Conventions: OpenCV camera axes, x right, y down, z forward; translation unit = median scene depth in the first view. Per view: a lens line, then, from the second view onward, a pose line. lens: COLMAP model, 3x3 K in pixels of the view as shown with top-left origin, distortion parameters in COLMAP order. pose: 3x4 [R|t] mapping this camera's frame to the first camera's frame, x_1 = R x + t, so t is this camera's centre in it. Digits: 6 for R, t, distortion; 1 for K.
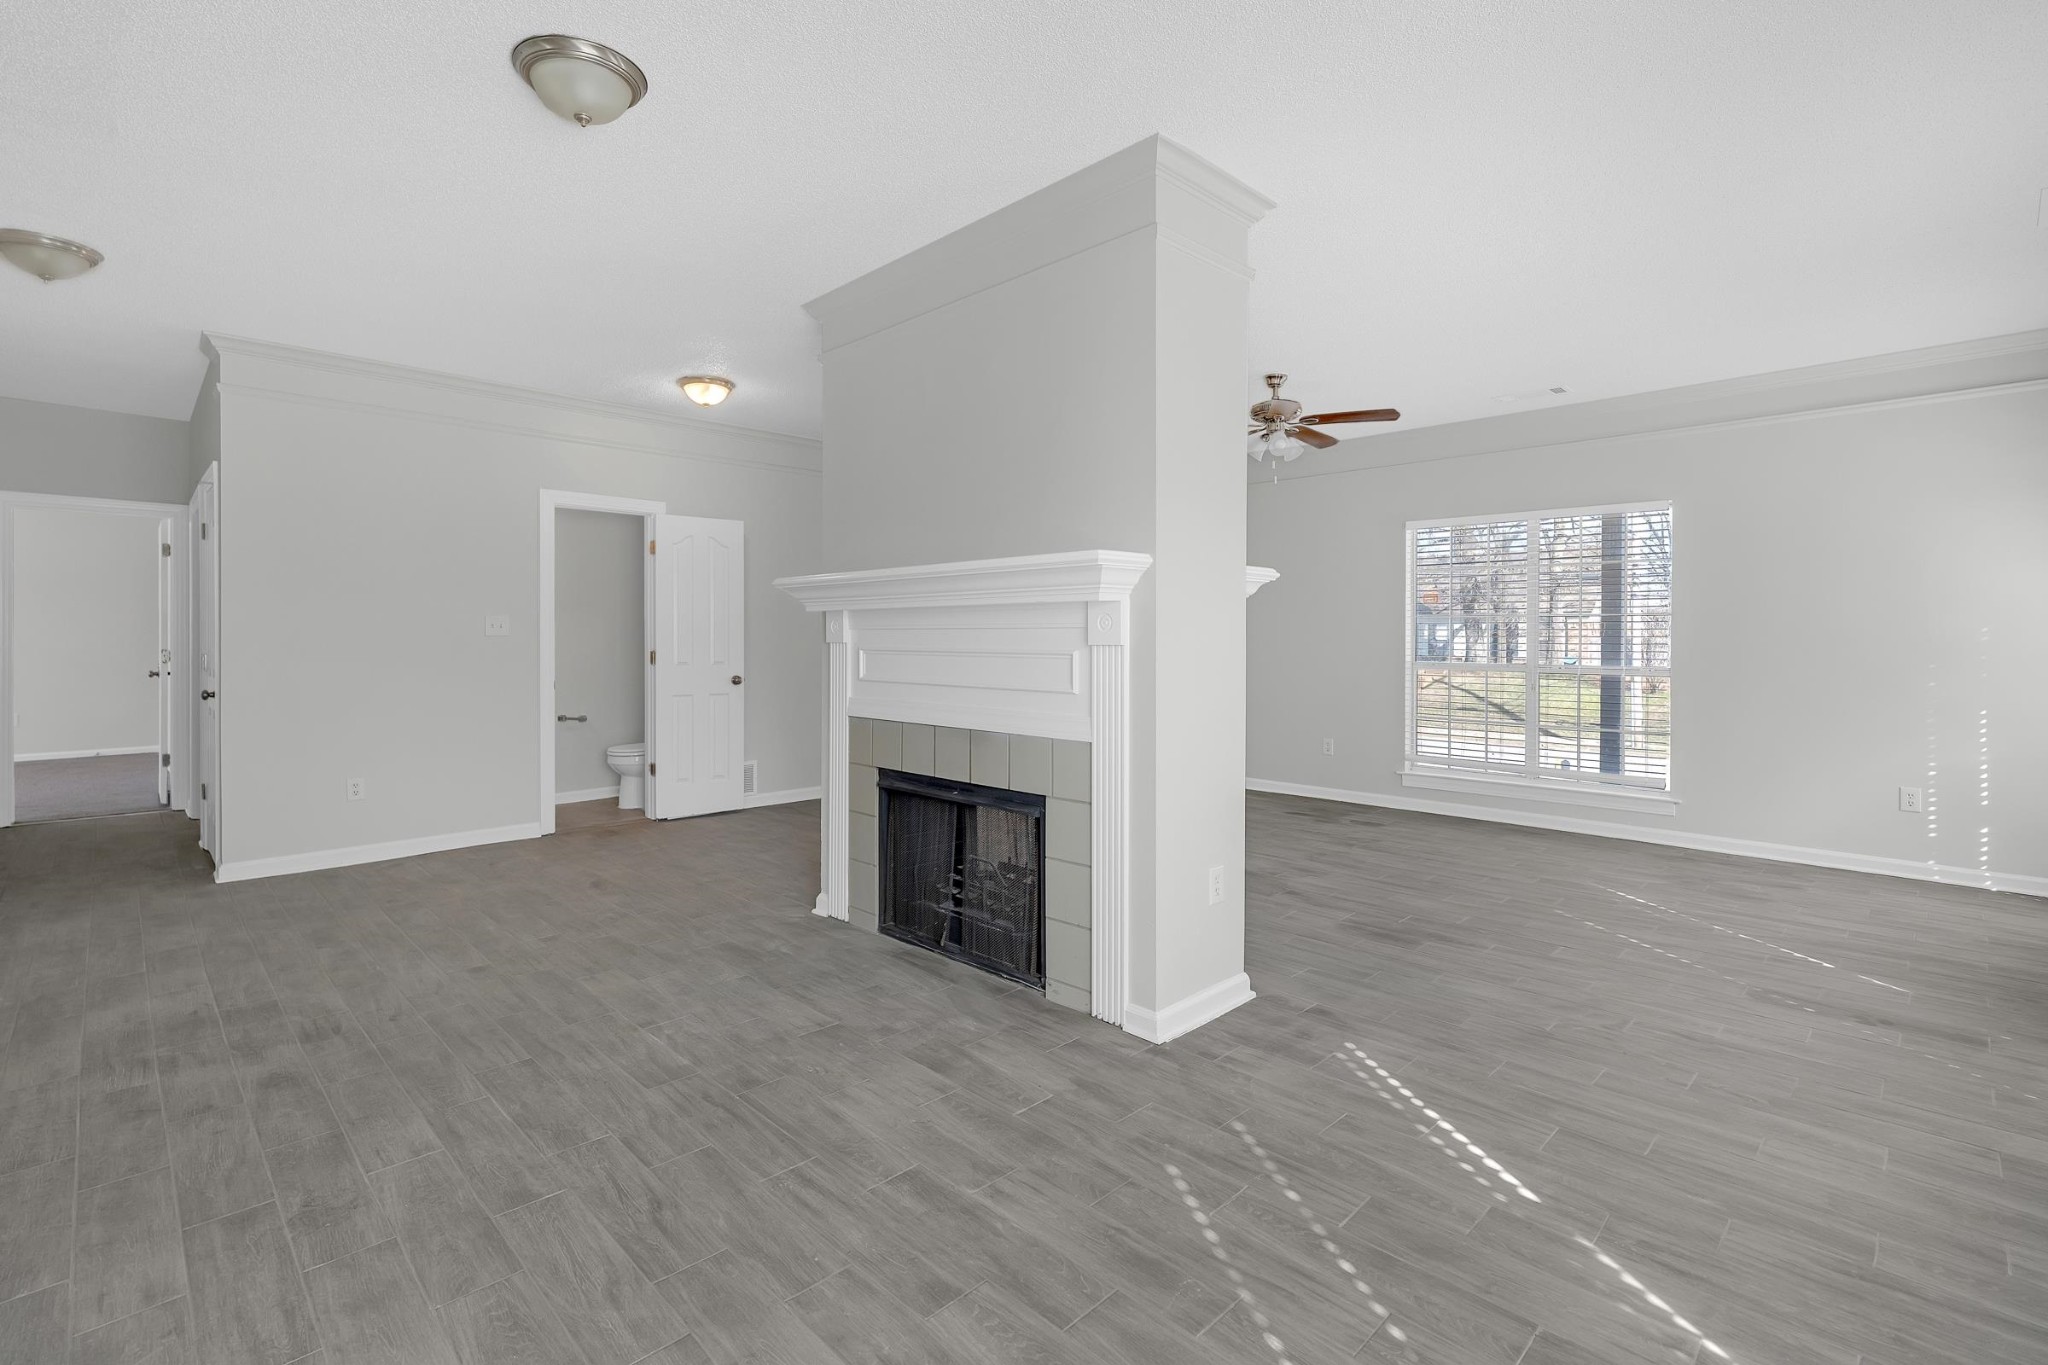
lens RADIAL K [[919.1, 0, 1021.3], [0, 919.1, 674.8], [0, 0, 1]] dist [0.002936, -0.001442]
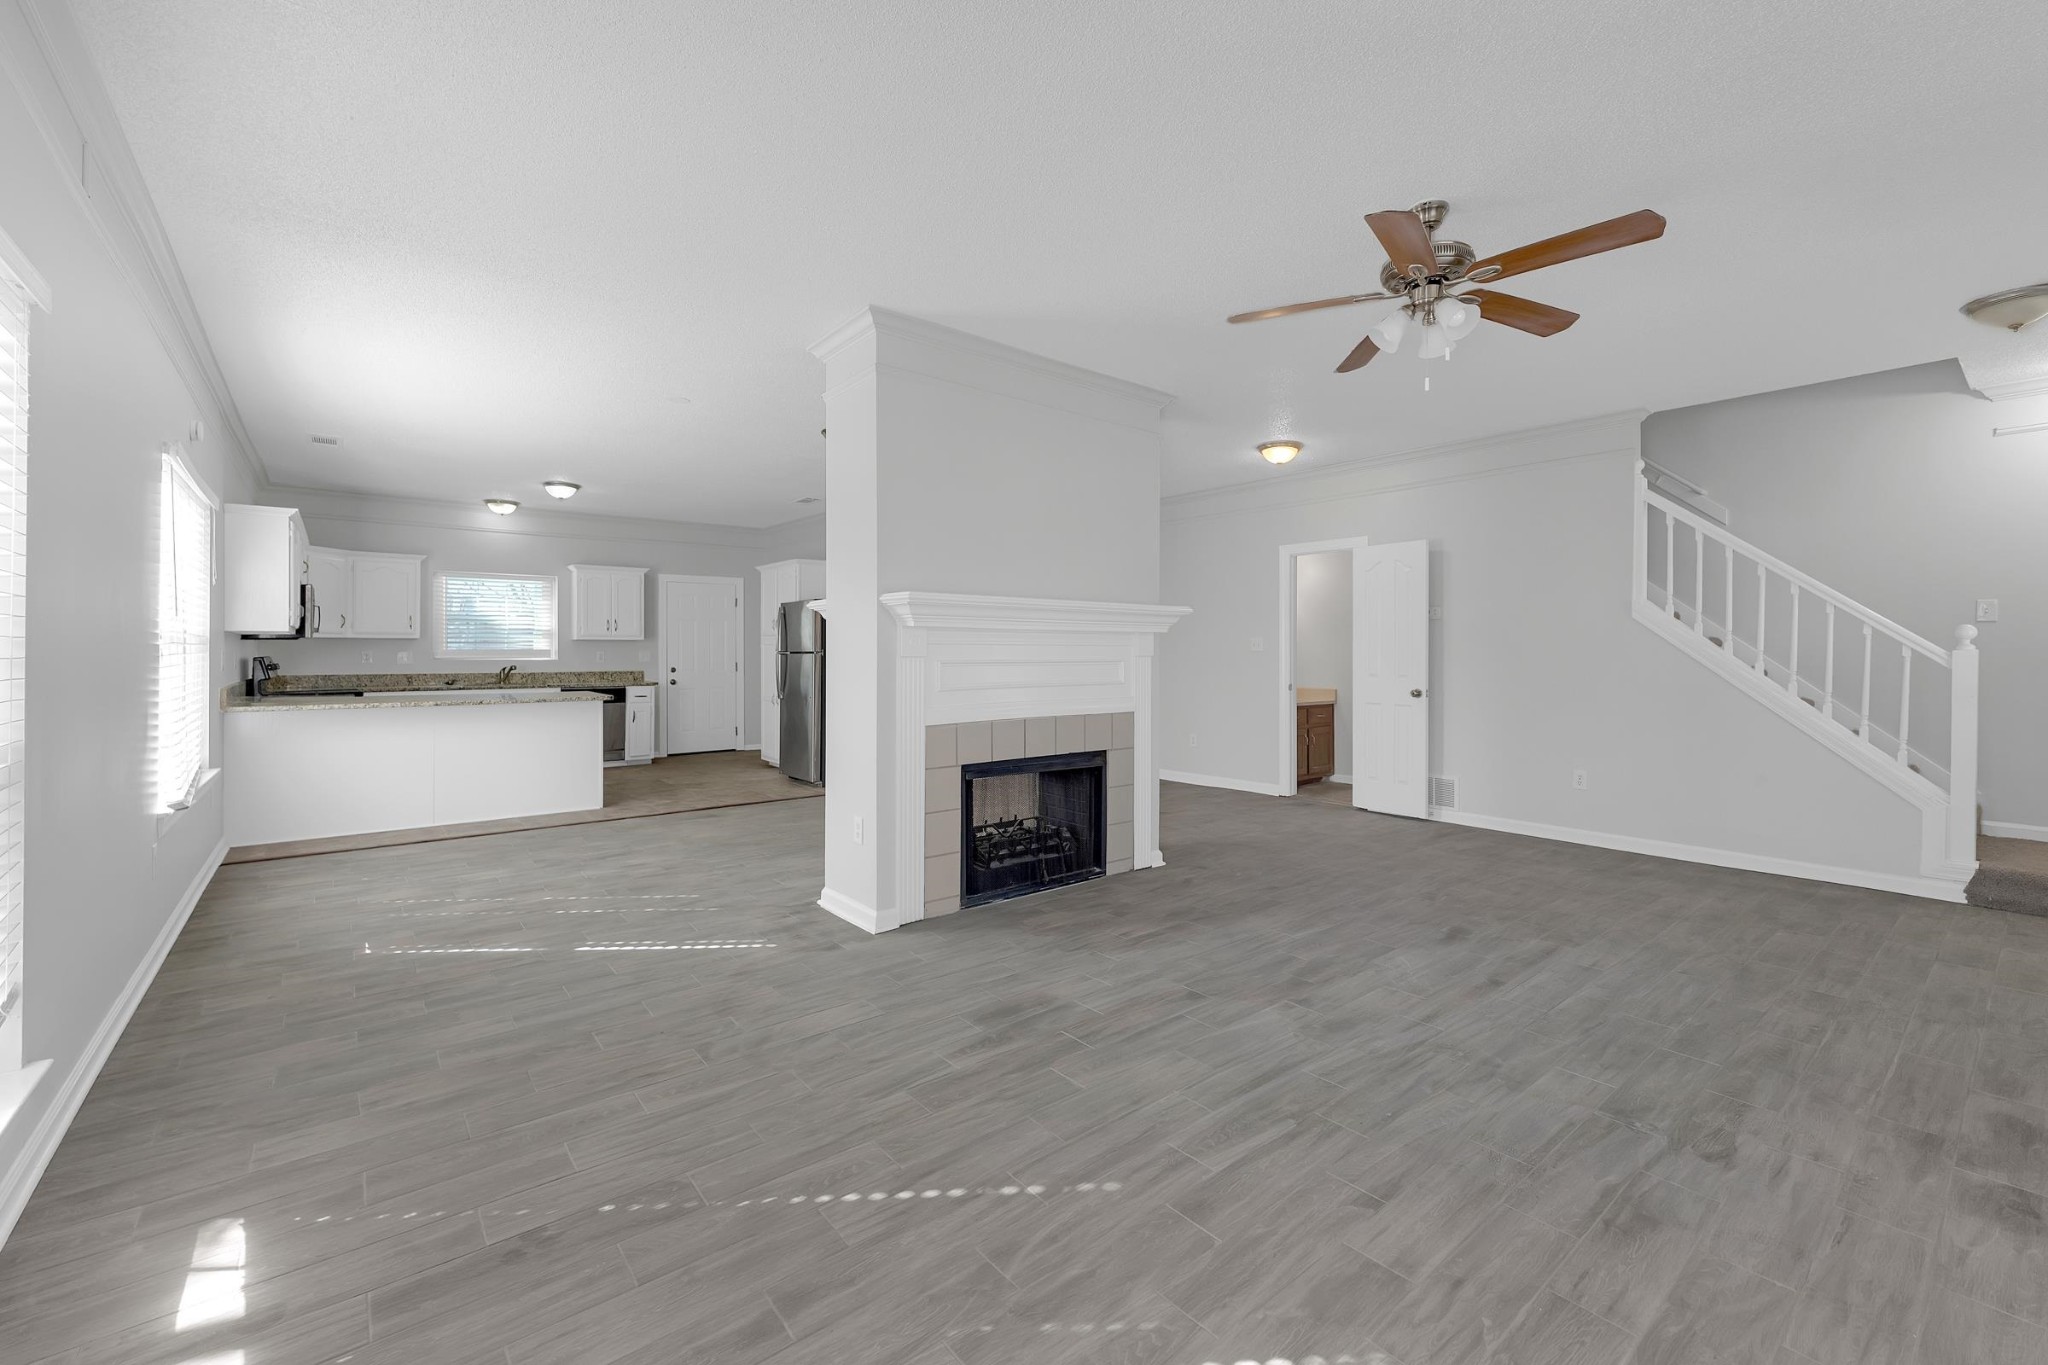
lens RADIAL K [[838.1, 0, 1024.0], [0, 838.1, 682.5], [0, 0, 1]] dist [0.001253, -0.000043]
pose [[-0.088201, 0.039281, -0.995328, 1.634061], [-0.042997, 0.998141, 0.043203, -0.066103], [0.995174, 0.046607, -0.086348, 1.533393]]
